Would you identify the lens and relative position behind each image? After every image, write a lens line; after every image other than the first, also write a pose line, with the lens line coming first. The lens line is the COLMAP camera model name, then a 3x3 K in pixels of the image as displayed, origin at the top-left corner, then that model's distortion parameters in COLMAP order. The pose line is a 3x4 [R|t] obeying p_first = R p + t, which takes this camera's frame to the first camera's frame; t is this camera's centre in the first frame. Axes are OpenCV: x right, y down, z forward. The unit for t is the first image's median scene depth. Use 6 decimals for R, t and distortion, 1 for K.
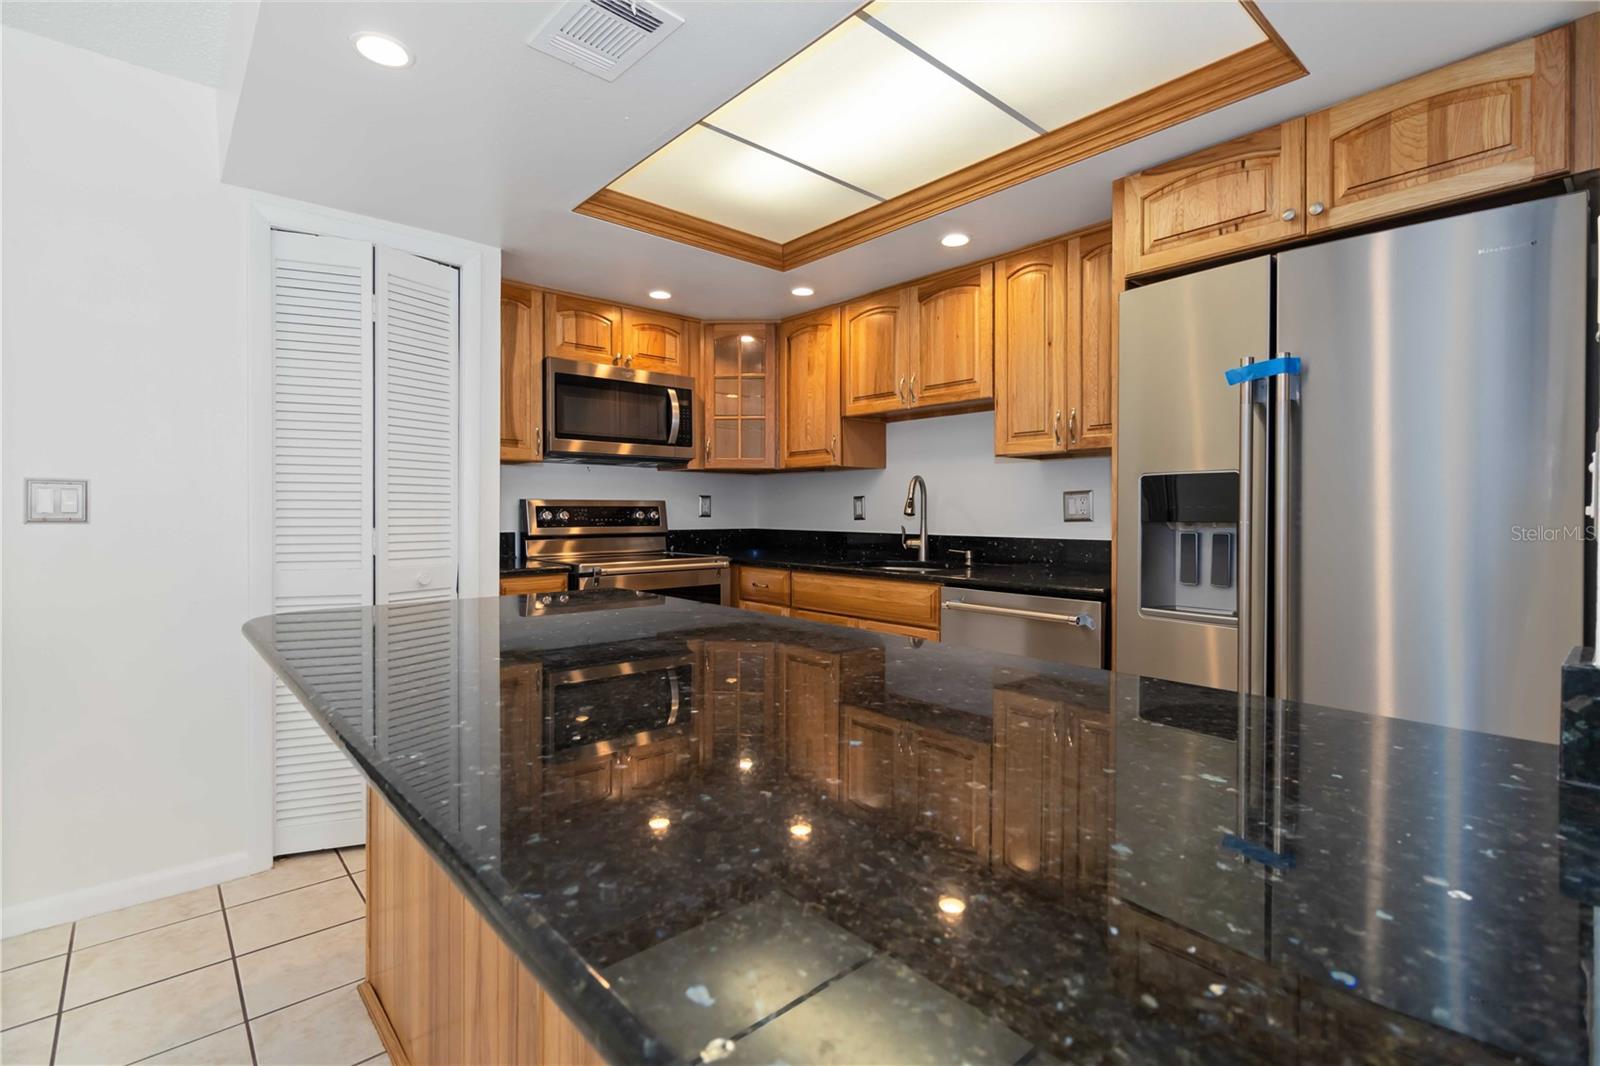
lens RADIAL K [[738.4, 0, 806.0], [0, 738.4, 515.6], [0, 0, 1]] dist [0.001578, 0.000182]
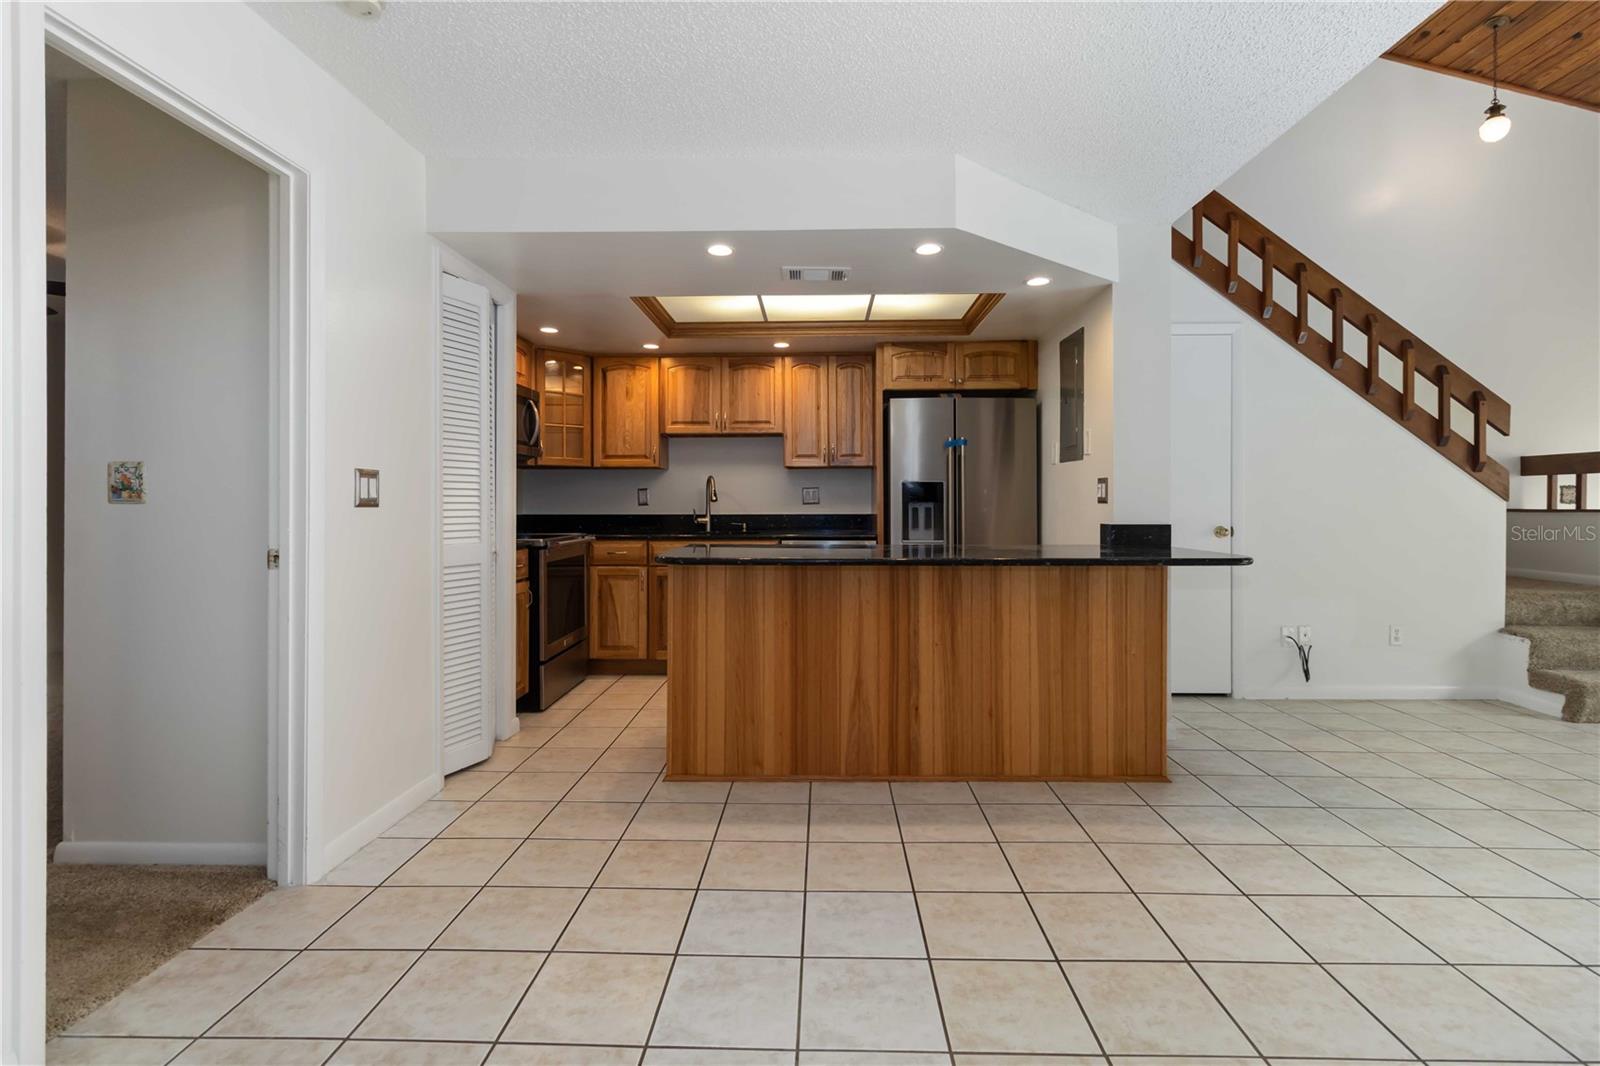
lens RADIAL K [[743.2, 0, 806.1], [0, 743.2, 500.7], [0, 0, 1]] dist [0.001309, 0.000753]
pose [[0.686741, -0.001928, 0.726900, -0.883139], [0.007631, 0.999961, -0.004557, 0.007132], [-0.726863, 0.008676, 0.686728, -0.219881]]
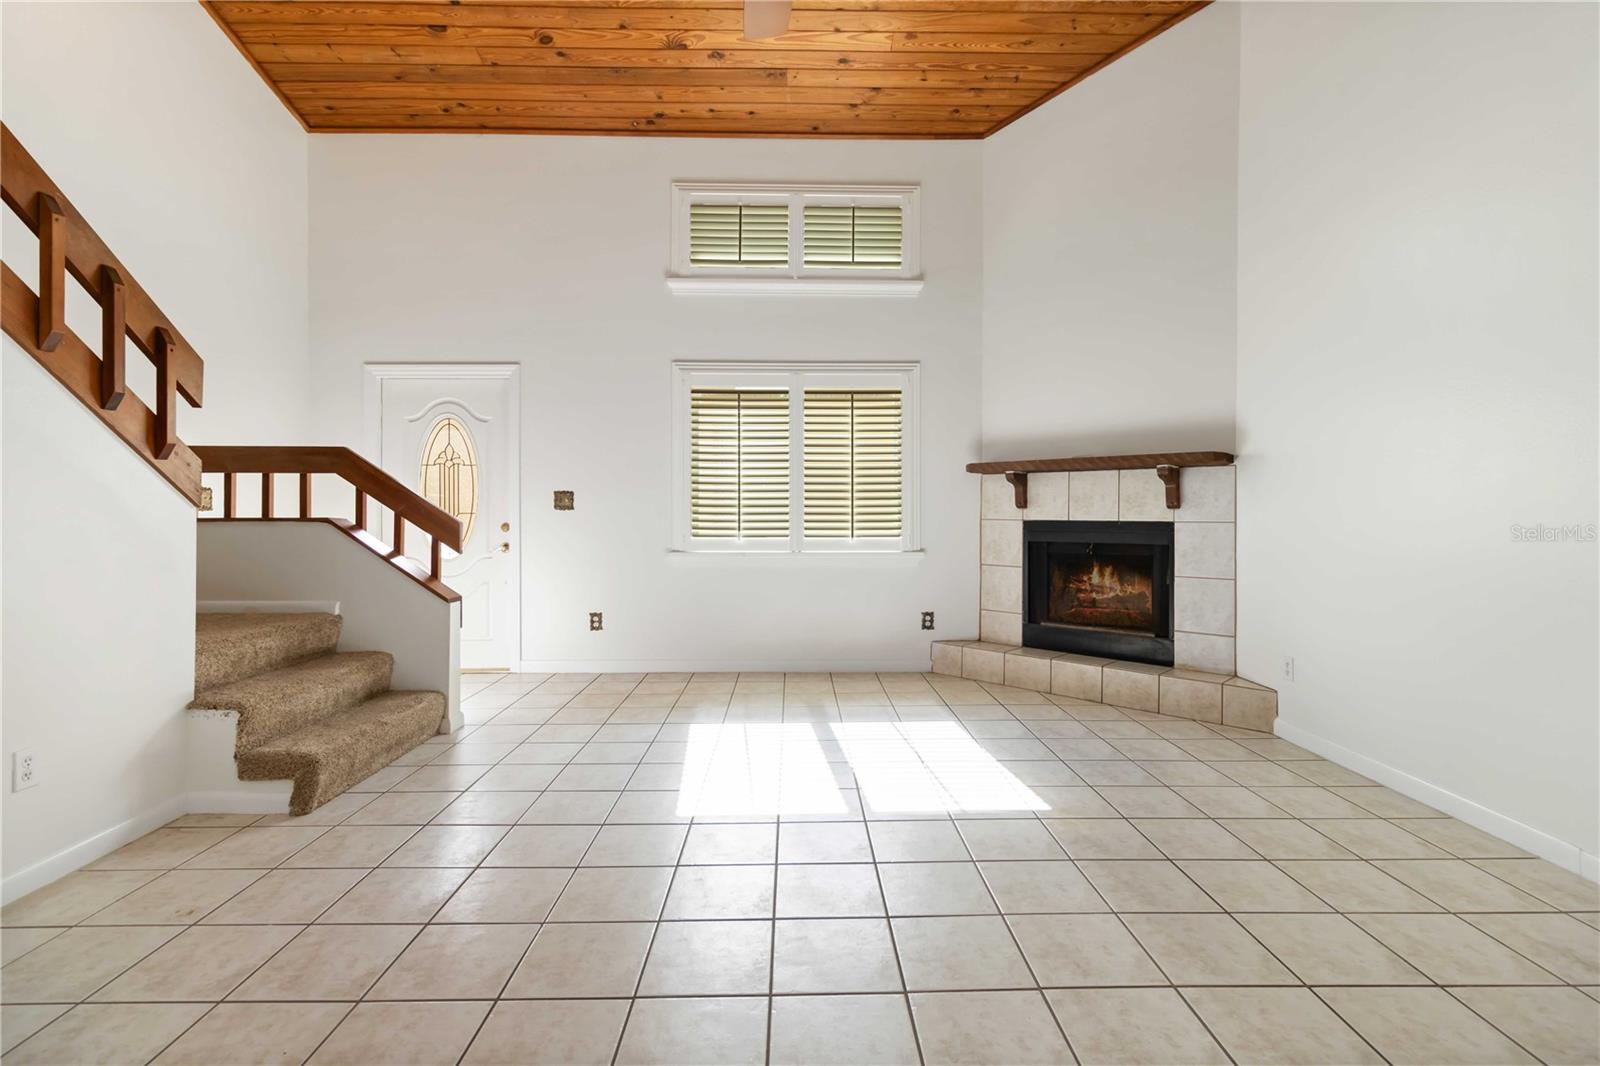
lens RADIAL K [[738.4, 0, 806.0], [0, 738.4, 515.6], [0, 0, 1]] dist [0.001578, 0.000182]
pose [[-0.756580, -0.009927, 0.653826, -0.183203], [-0.000191, 0.999888, 0.014959, 0.008528], [-0.653902, 0.011193, -0.756497, -0.032218]]
